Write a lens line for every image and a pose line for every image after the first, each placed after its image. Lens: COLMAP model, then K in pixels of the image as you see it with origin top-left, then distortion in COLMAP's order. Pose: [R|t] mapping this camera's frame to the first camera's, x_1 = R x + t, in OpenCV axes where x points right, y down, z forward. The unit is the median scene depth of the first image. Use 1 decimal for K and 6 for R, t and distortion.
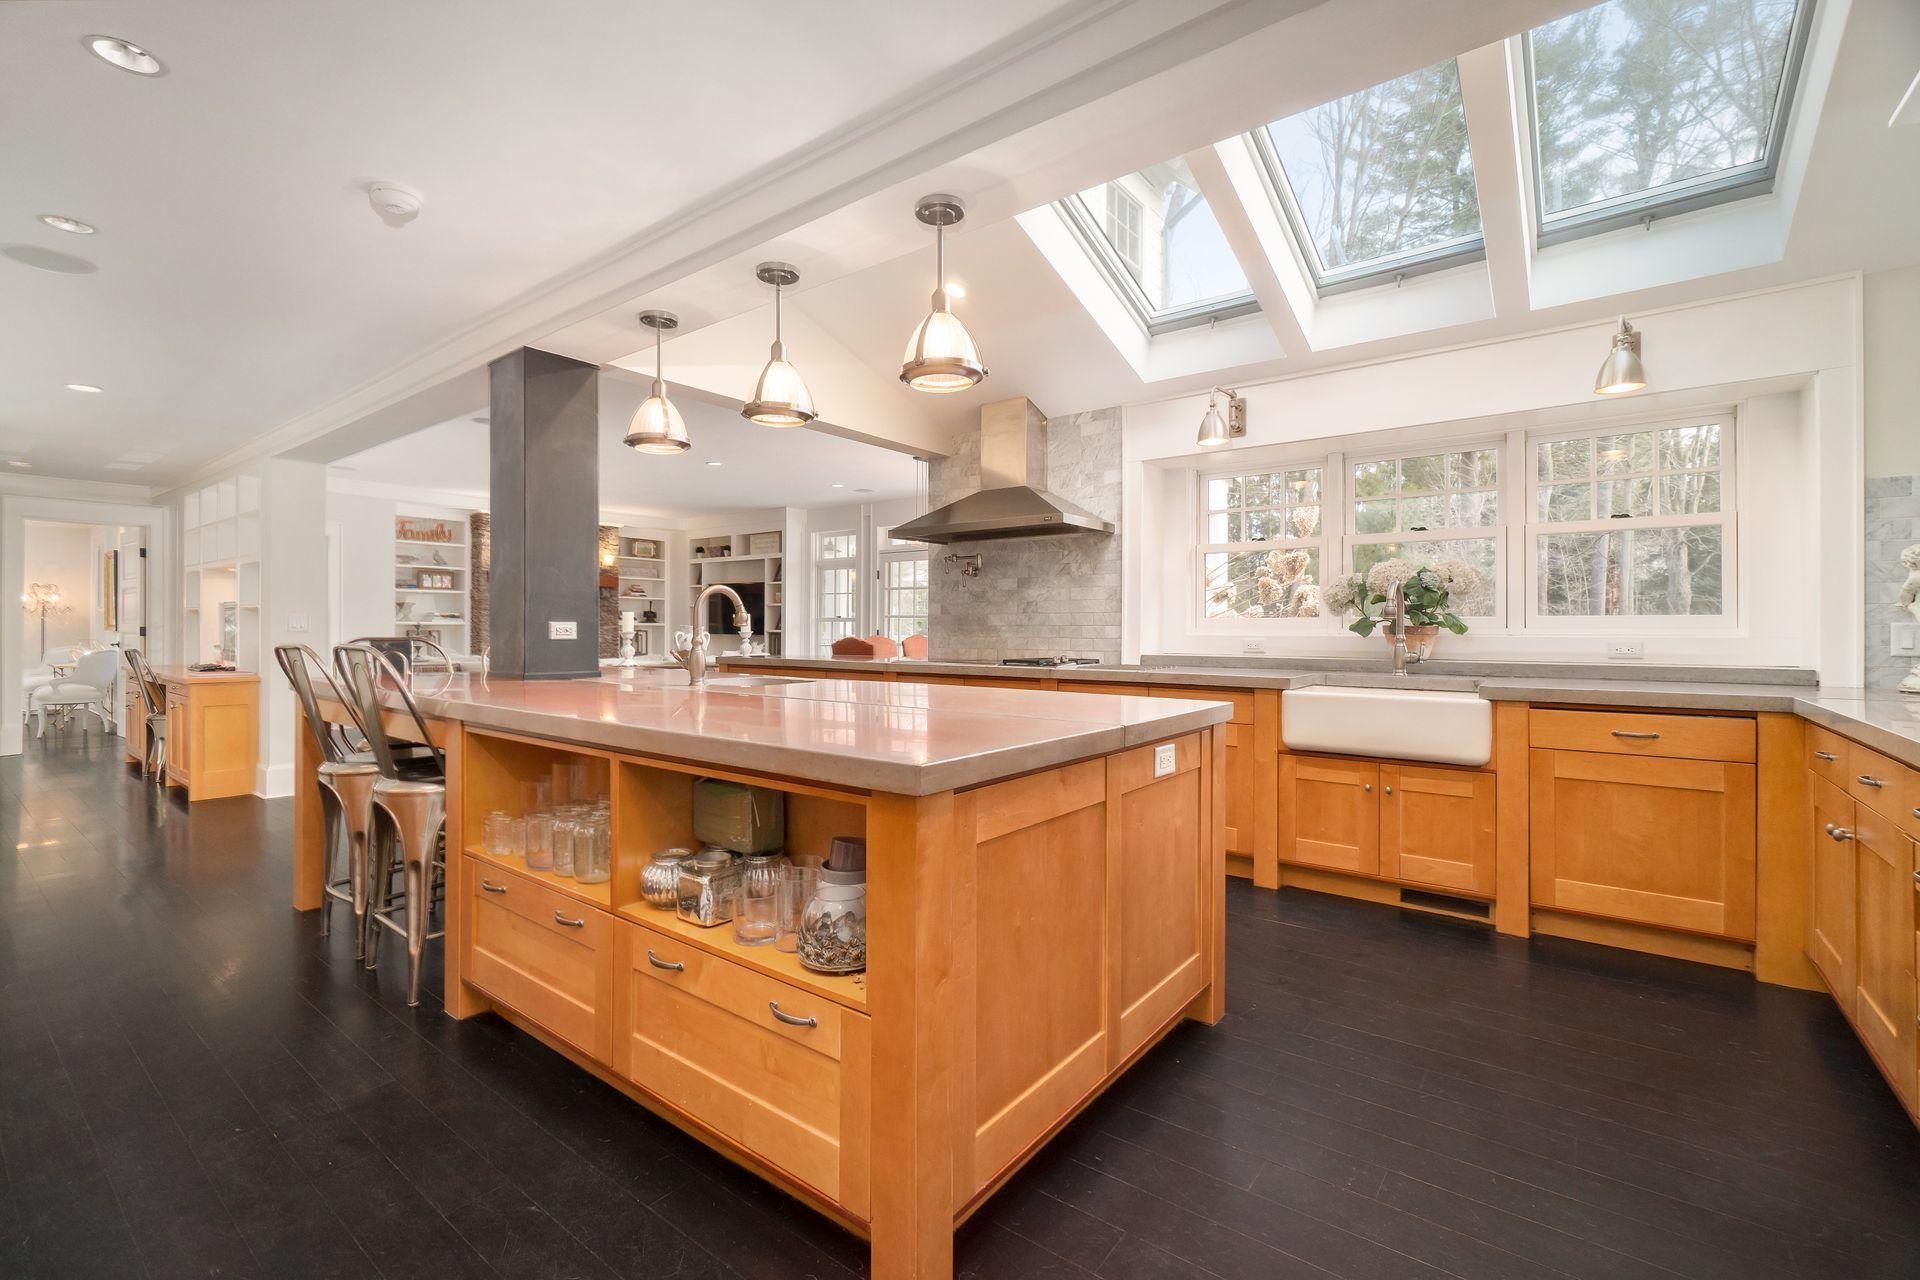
lens RADIAL K [[824.6, 0, 960.0], [0, 824.6, 640.0], [0, 0, 1]] dist [0.000061, 0.000057]
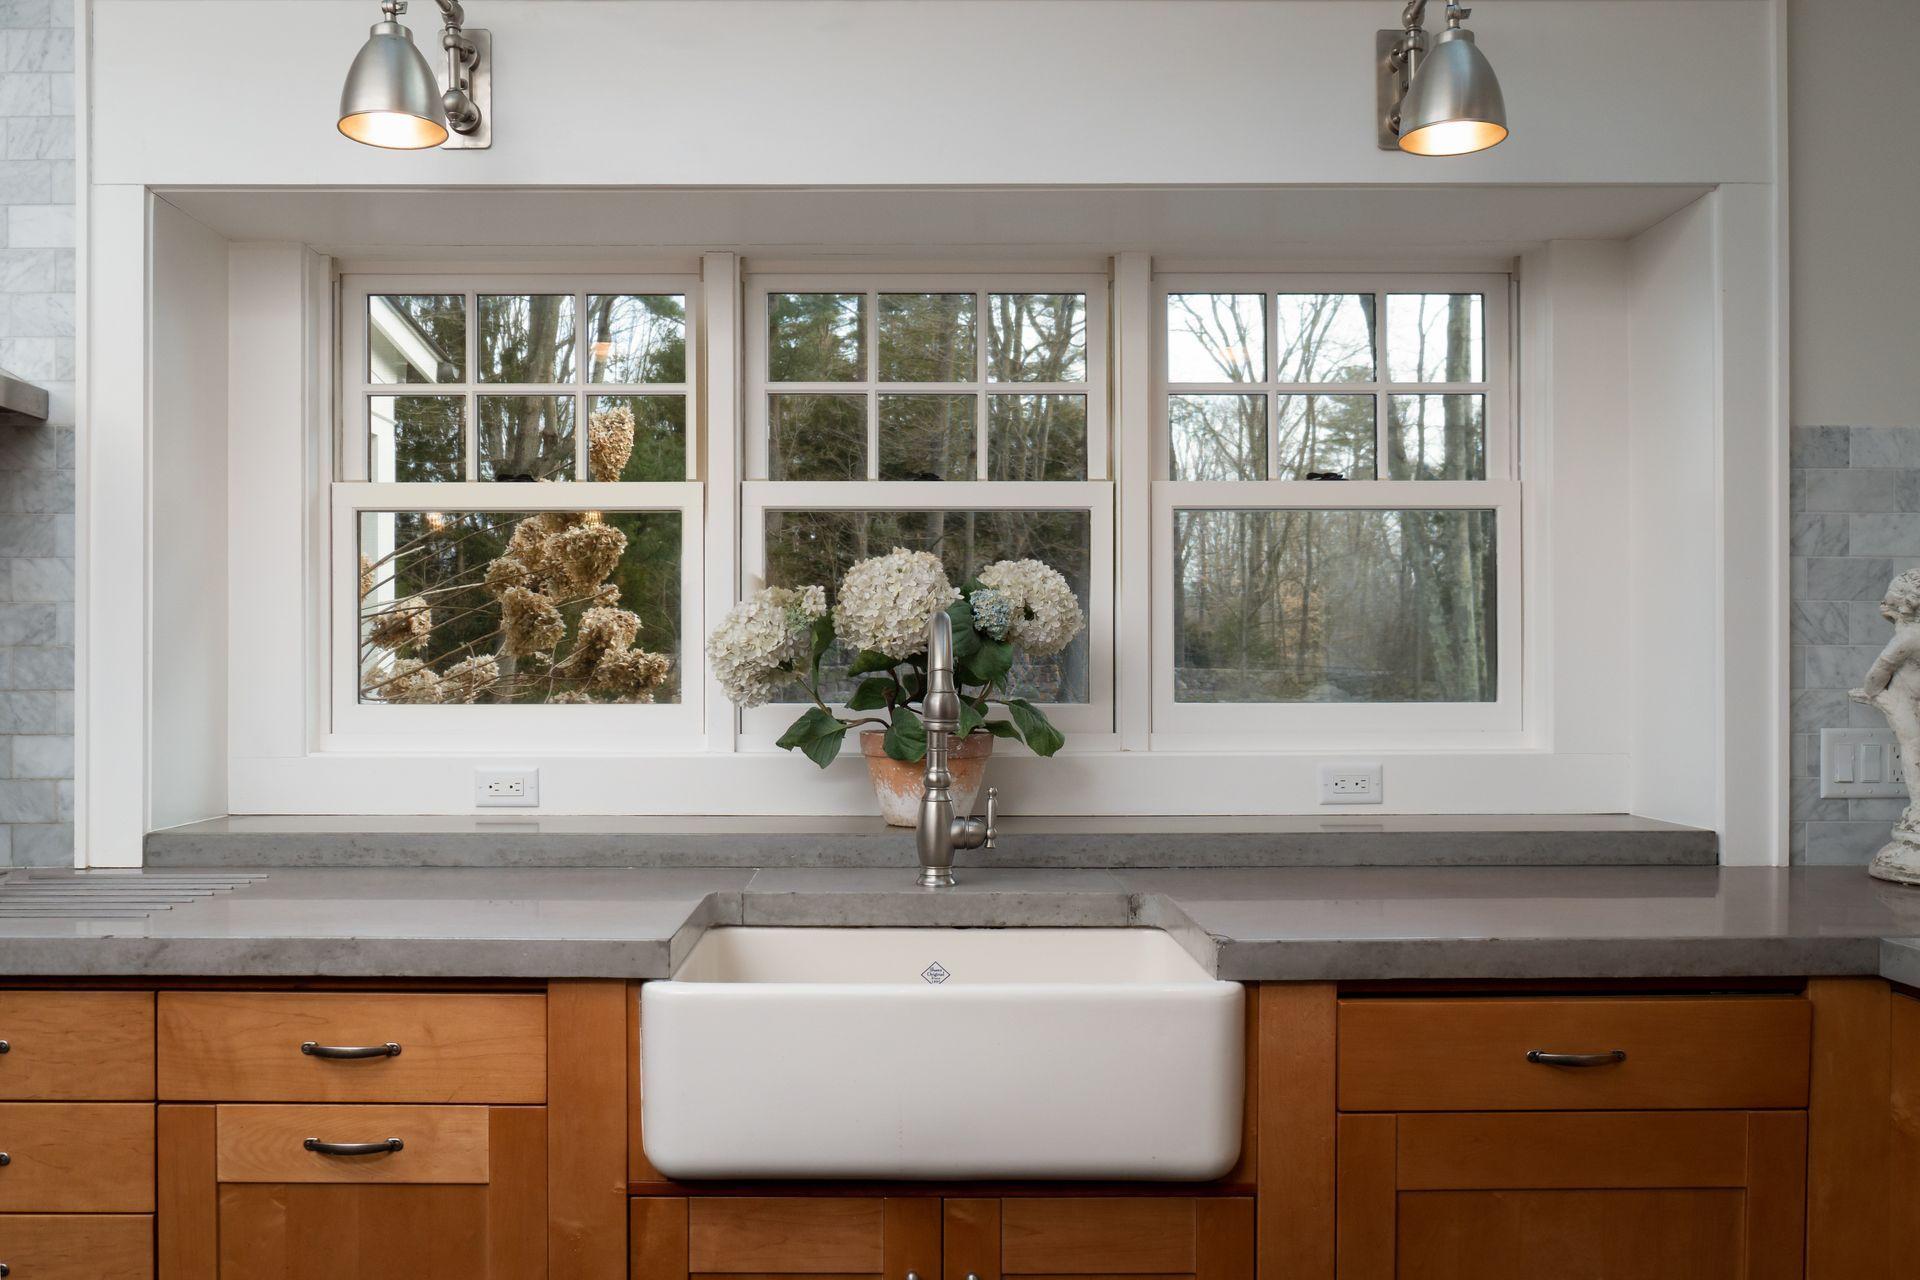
lens RADIAL K [[1680.1, 0, 960.0], [0, 1680.1, 691.4], [0, 0, 1]] dist [-0.033610, -0.005005]
pose [[0.800267, -0.004407, 0.599628, 0.040980], [0.010467, 0.999923, -0.006619, -0.011754], [-0.599553, 0.011574, 0.800252, 0.148796]]
